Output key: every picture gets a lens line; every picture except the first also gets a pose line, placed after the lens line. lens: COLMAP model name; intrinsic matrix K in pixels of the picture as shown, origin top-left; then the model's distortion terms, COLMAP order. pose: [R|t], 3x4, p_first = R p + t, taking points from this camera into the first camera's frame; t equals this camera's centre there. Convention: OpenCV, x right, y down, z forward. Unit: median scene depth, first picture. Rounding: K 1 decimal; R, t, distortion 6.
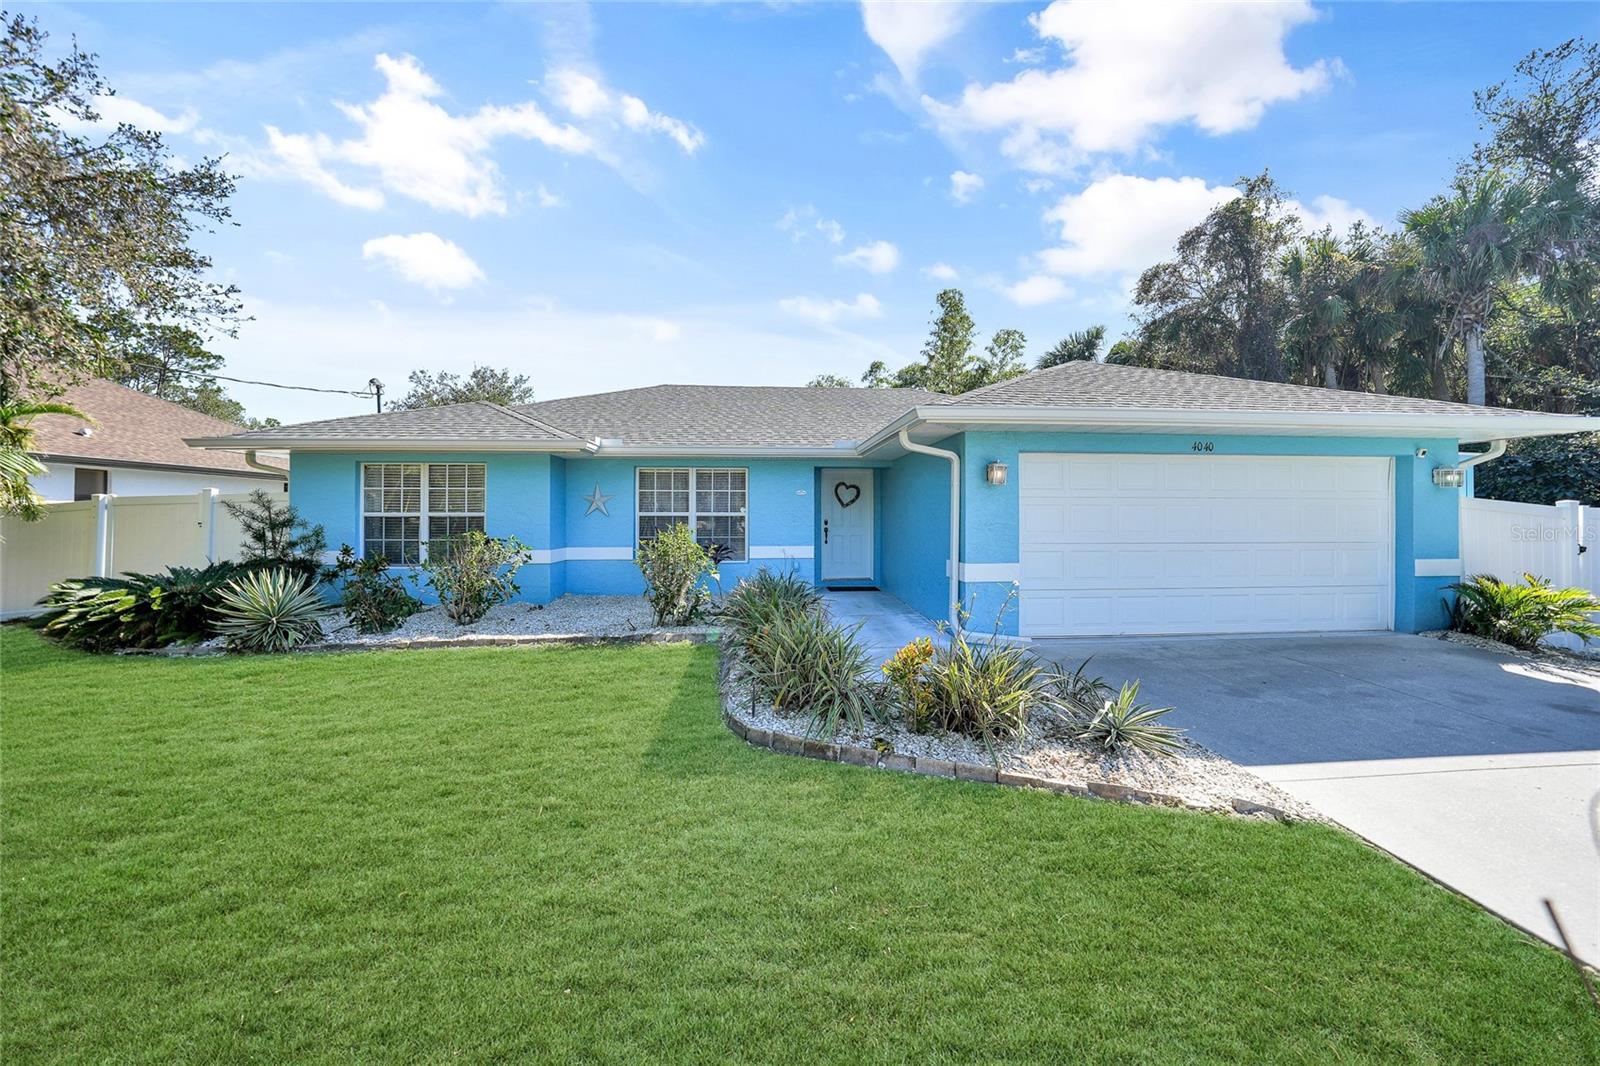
lens RADIAL K [[556.8, 0, 800.1], [0, 556.8, 519.5], [0, 0, 1]] dist [-0.021124, 0.004839]
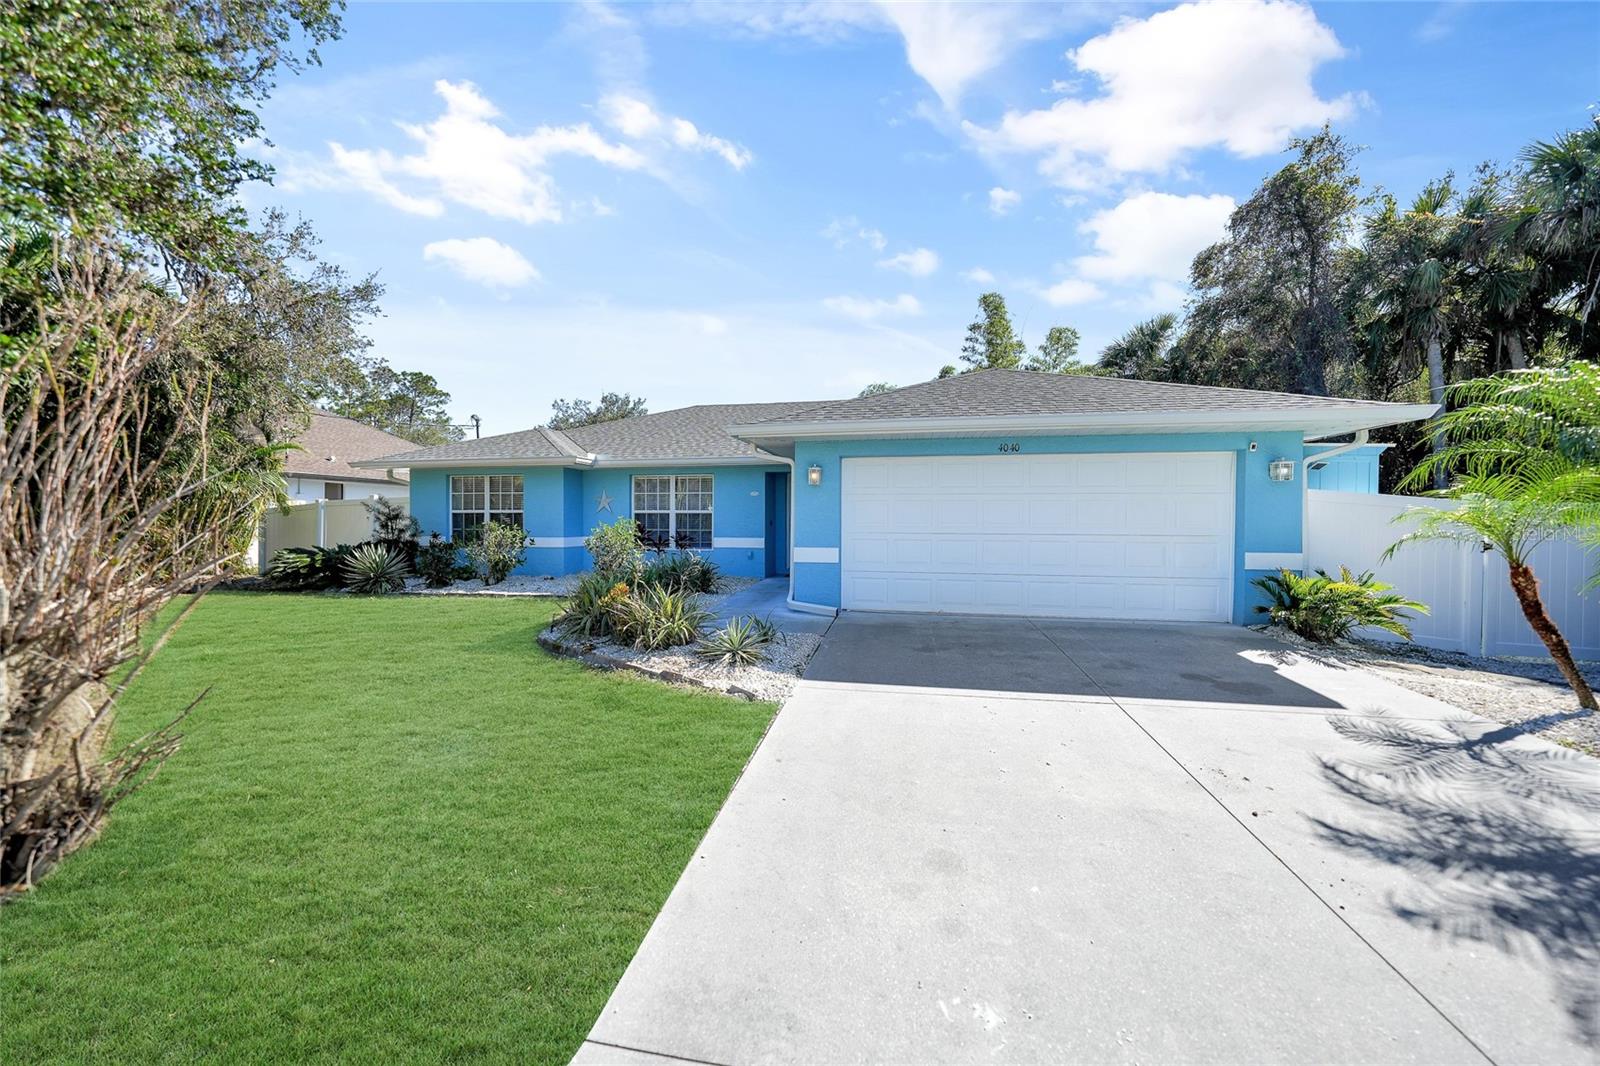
lens RADIAL K [[556.8, 0, 806.1], [0, 556.8, 530.5], [0, 0, 1]] dist [-0.021124, 0.004839]
pose [[0.965095, 0.008016, -0.261778, 0.432291], [-0.005596, 0.999934, 0.009987, 0.019017], [0.261841, -0.008174, 0.965076, -0.136656]]
